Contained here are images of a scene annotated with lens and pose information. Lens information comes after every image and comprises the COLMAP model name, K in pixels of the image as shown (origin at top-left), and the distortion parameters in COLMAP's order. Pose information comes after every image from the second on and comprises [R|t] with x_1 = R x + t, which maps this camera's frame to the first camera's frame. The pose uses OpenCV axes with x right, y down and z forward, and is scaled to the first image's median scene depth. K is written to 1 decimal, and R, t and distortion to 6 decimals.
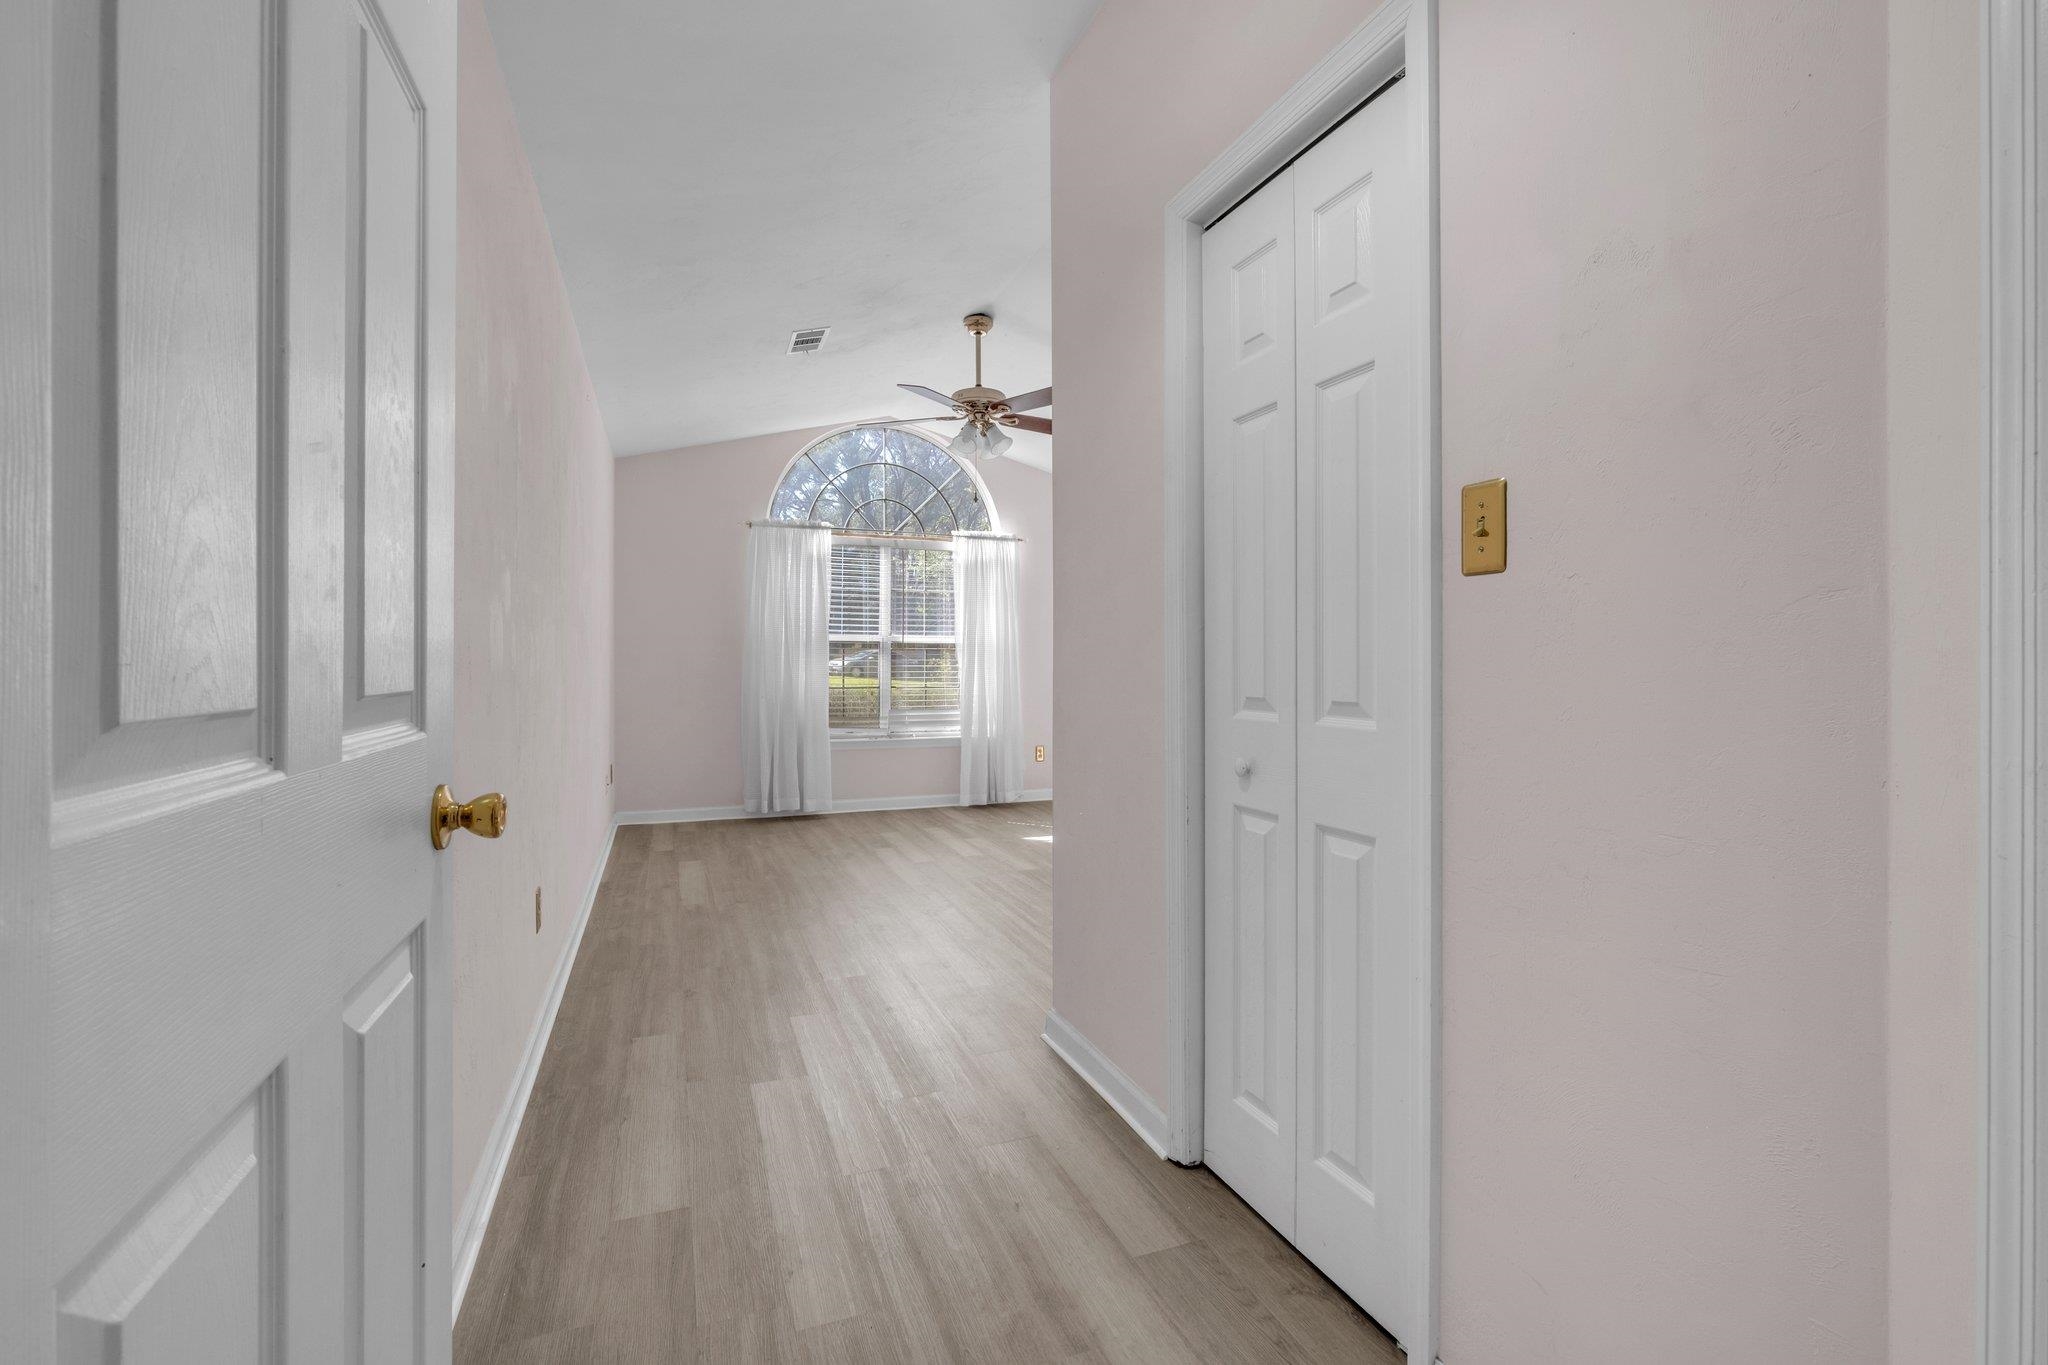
lens RADIAL K [[893.0, 0, 1001.3], [0, 893.0, 657.1], [0, 0, 1]] dist [-0.018352, 0.005460]
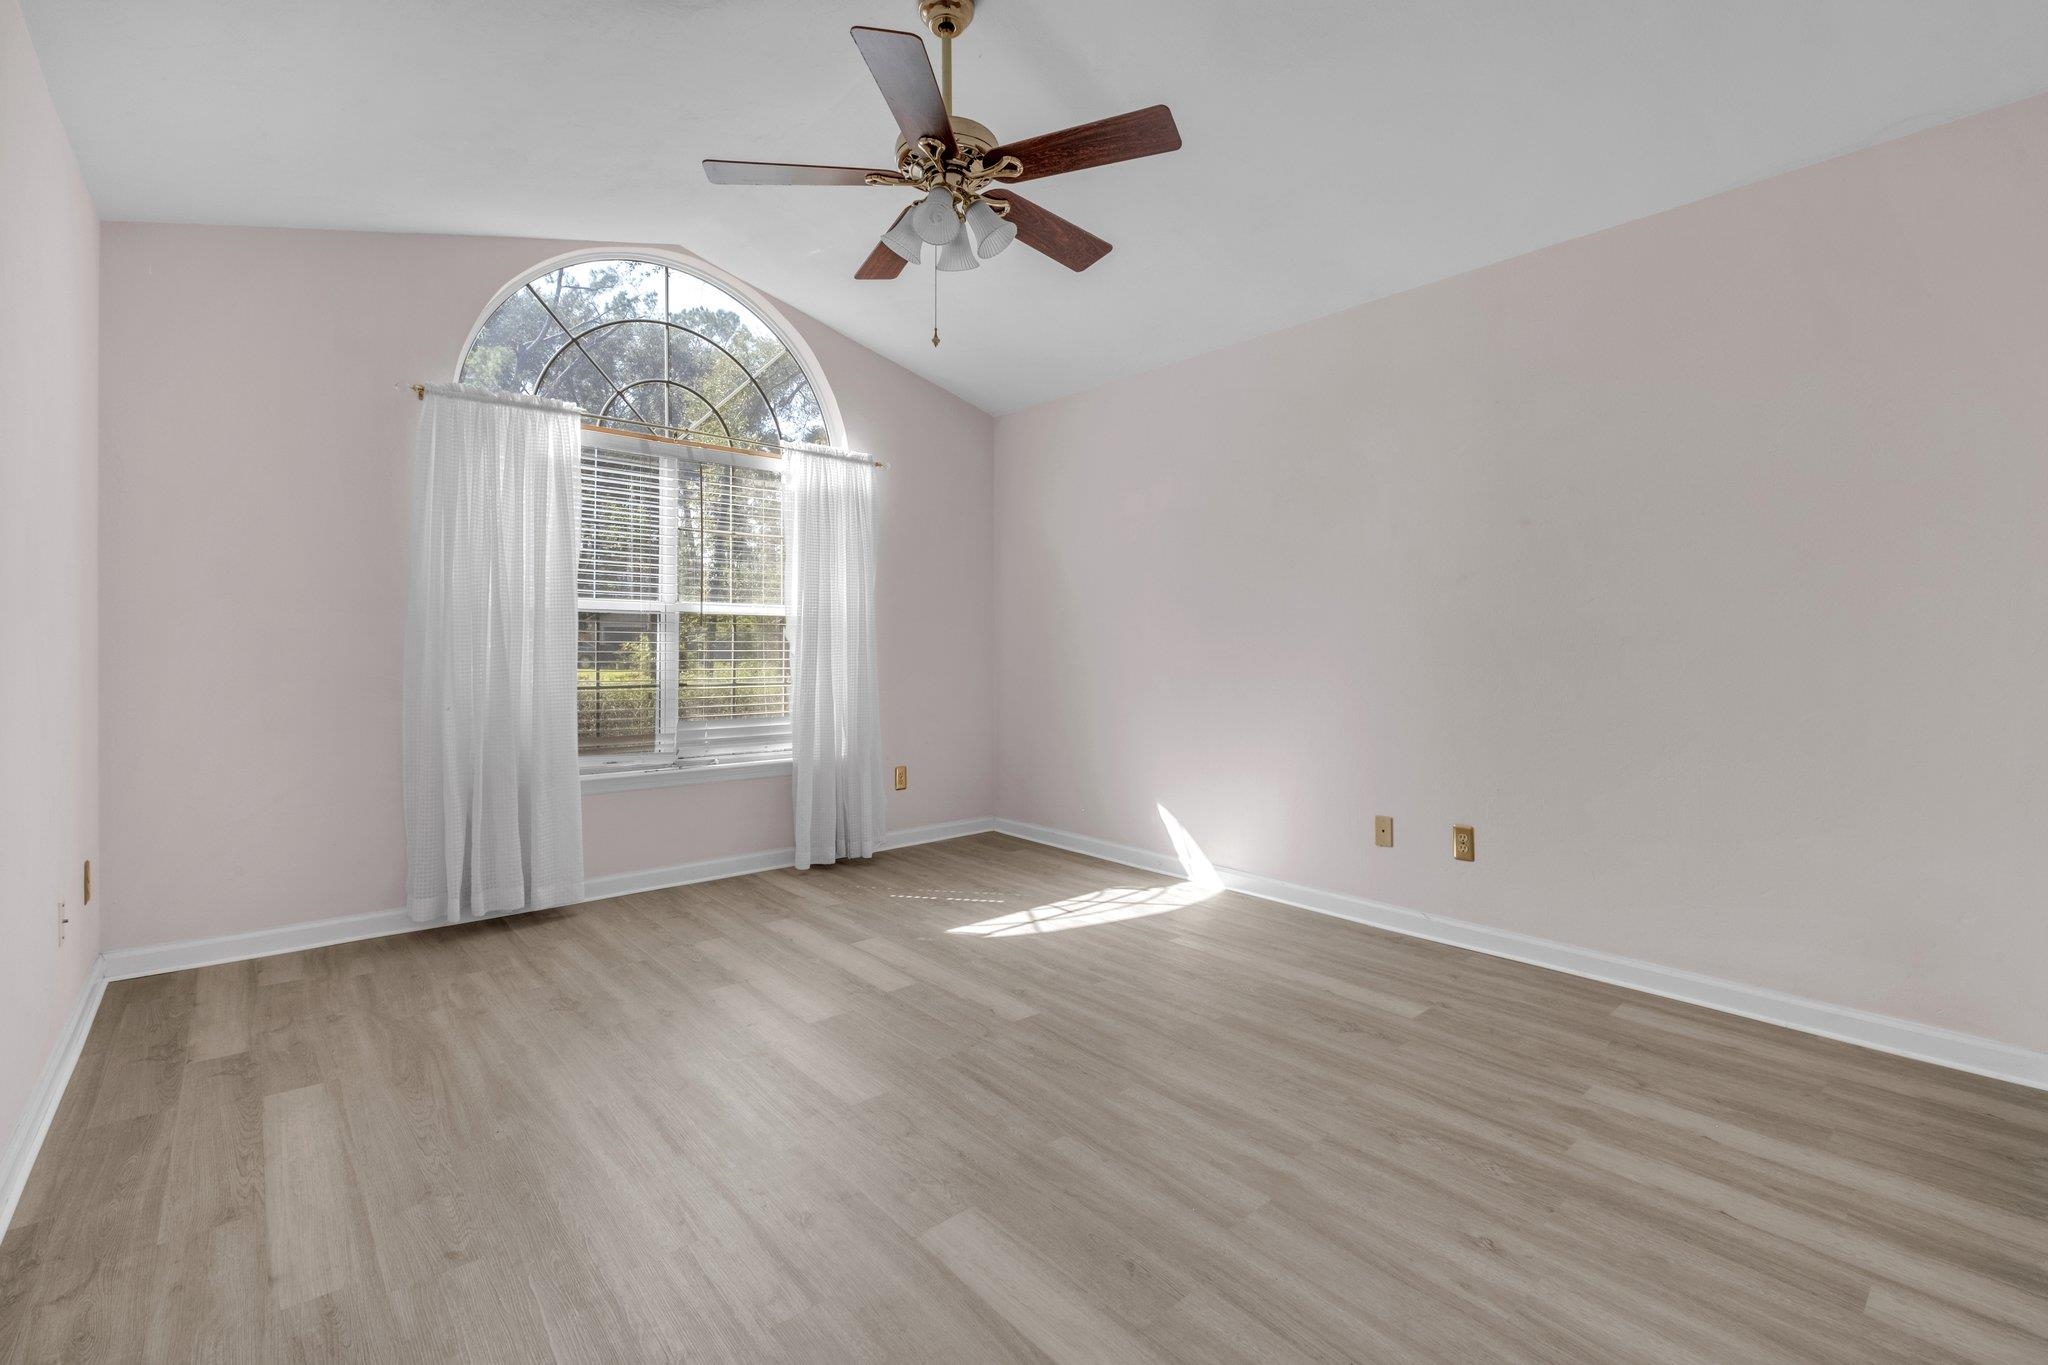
lens RADIAL K [[898.9, 0, 1002.4], [0, 898.9, 648.3], [0, 0, 1]] dist [-0.003836, -0.000640]
pose [[0.941656, 0.000609, 0.336578, -0.142550], [-0.002846, 0.999977, 0.006155, 0.004109], [-0.336566, -0.006754, 0.941636, 0.393559]]
